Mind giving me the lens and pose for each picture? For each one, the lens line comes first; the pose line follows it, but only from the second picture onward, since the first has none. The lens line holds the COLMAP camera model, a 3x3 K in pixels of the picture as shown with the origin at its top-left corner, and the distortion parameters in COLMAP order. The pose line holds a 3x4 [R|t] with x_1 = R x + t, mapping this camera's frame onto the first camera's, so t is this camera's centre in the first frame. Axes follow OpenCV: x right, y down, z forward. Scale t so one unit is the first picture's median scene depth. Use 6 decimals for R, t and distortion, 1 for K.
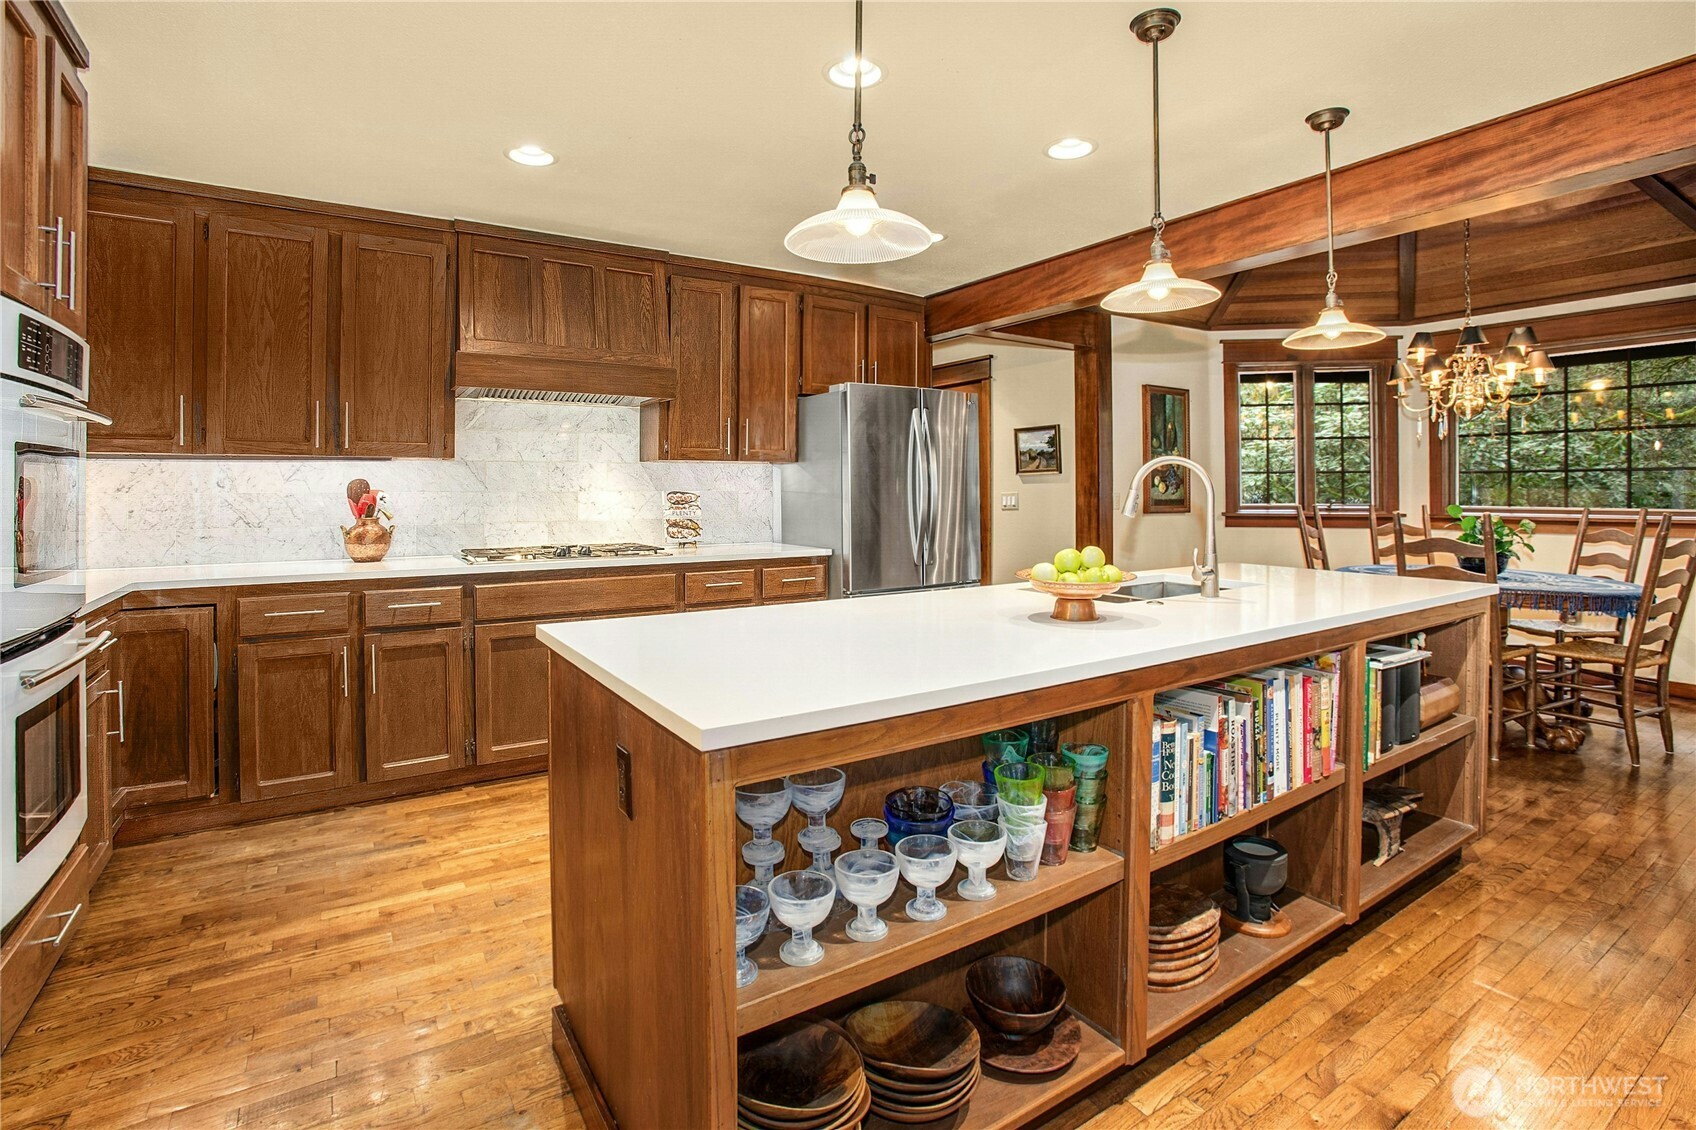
lens RADIAL K [[805.0, 0, 823.4], [0, 805.0, 499.9], [0, 0, 1]] dist [-0.045561, -0.000392]
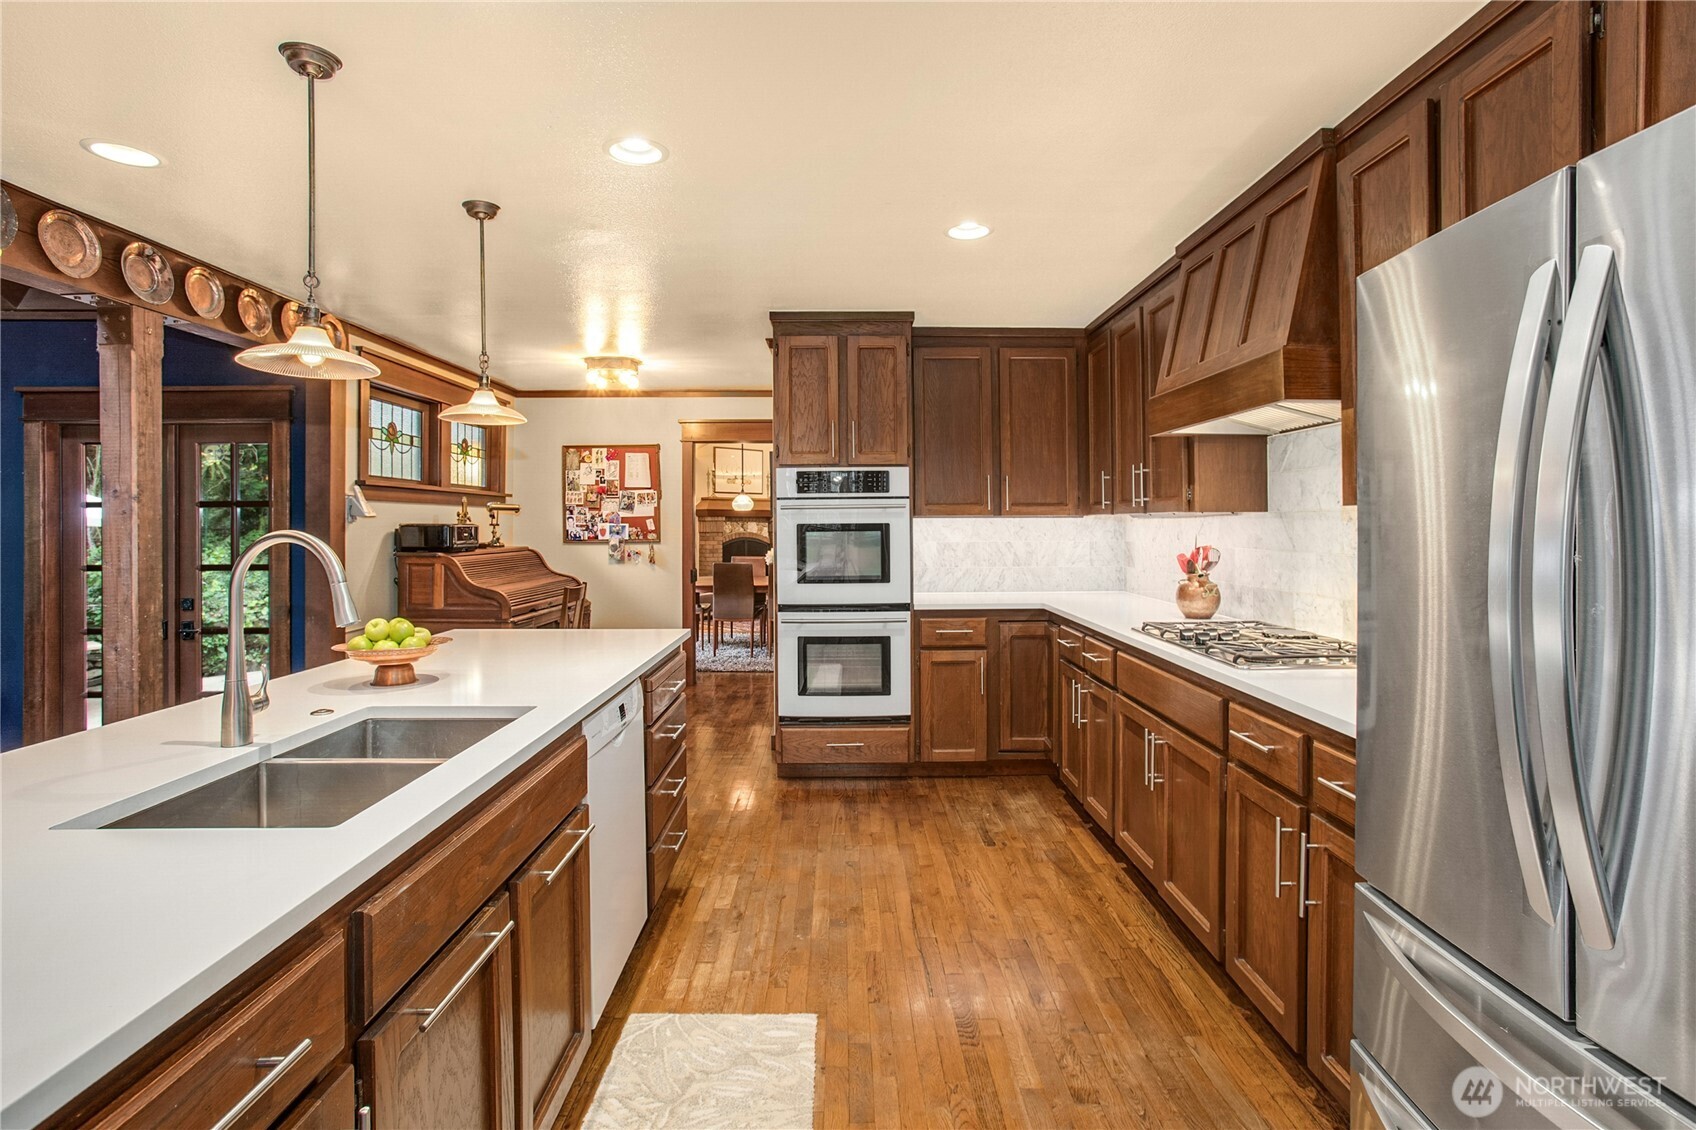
lens RADIAL K [[805.0, 0, 843.7], [0, 805.0, 526.5], [0, 0, 1]] dist [-0.045561, -0.000392]
pose [[-0.512256, 0.006805, -0.858806, 0.532943], [-0.004351, 0.999935, 0.010518, -0.048026], [0.858822, 0.009124, -0.512194, 1.197135]]
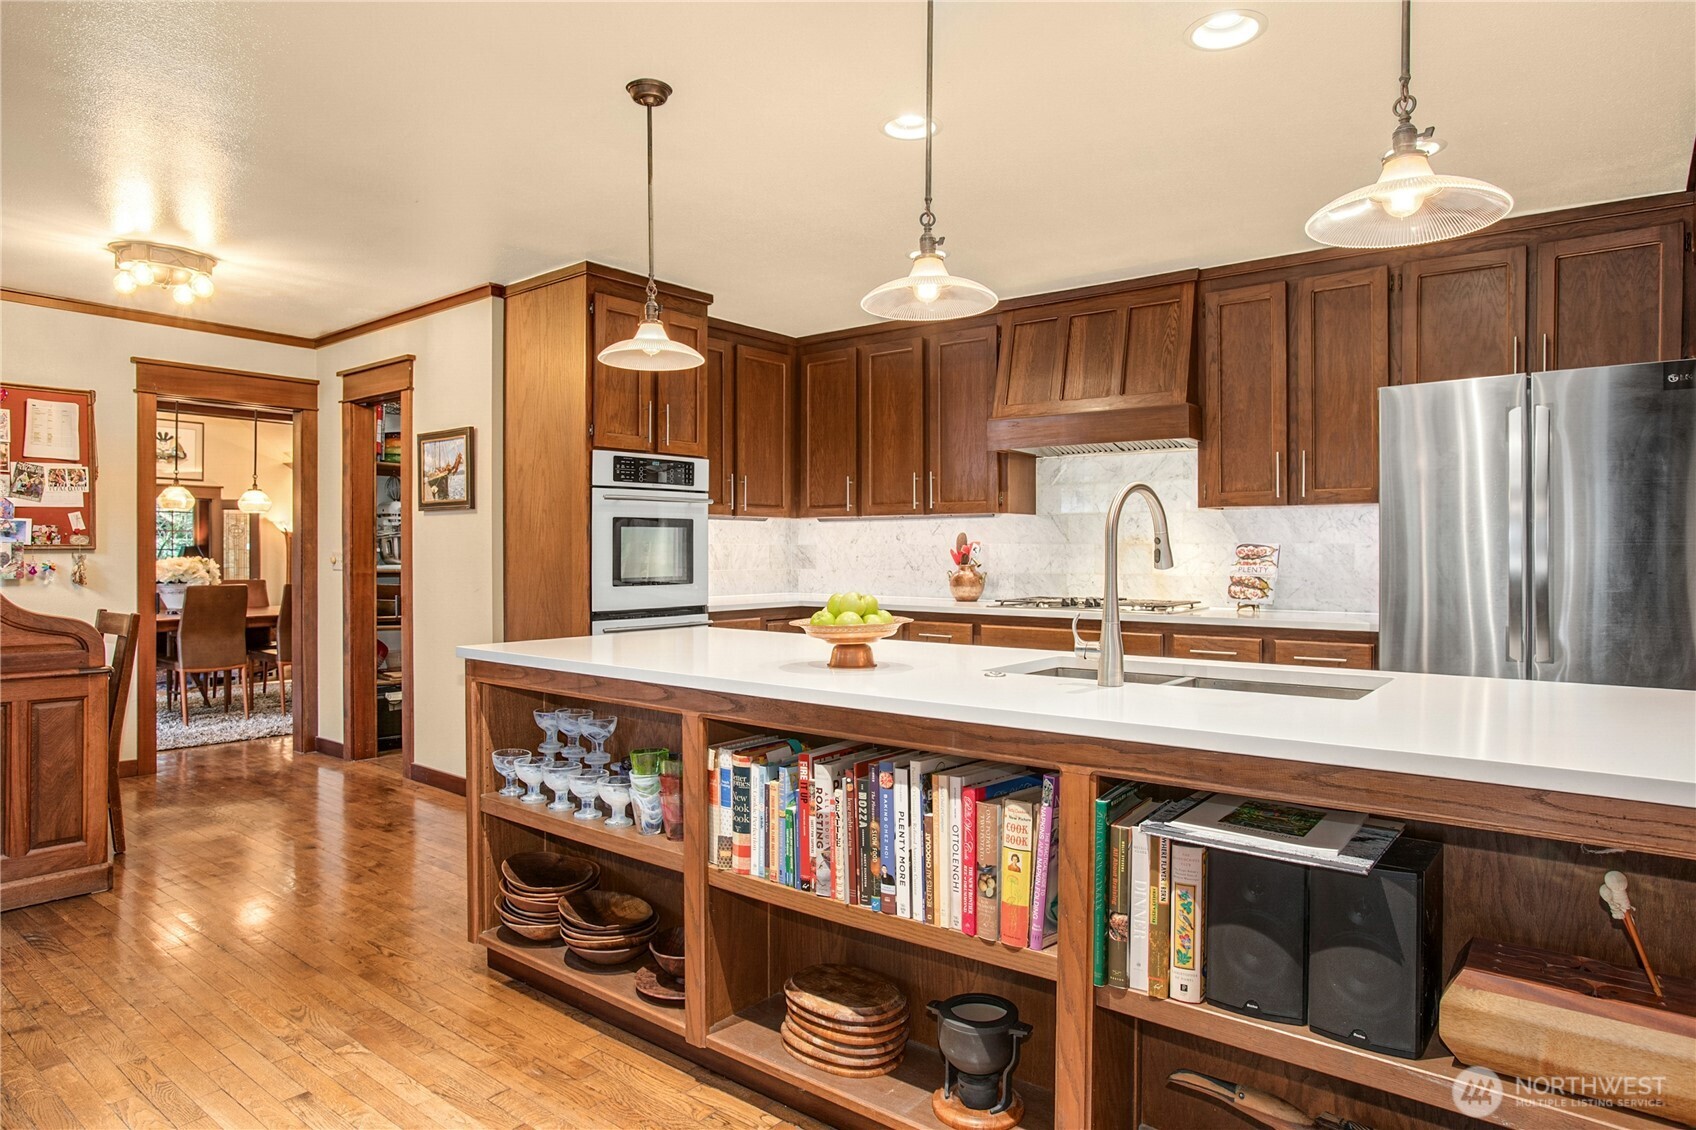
lens RADIAL K [[994.8, 0, 840.7], [0, 994.8, 560.7], [0, 0, 1]] dist [-0.028201, -0.000359]
pose [[0.321265, 0.013295, -0.946896, 0.849430], [-0.012355, 0.999875, 0.009847, 0.003334], [0.946909, 0.008535, 0.321389, 0.347474]]
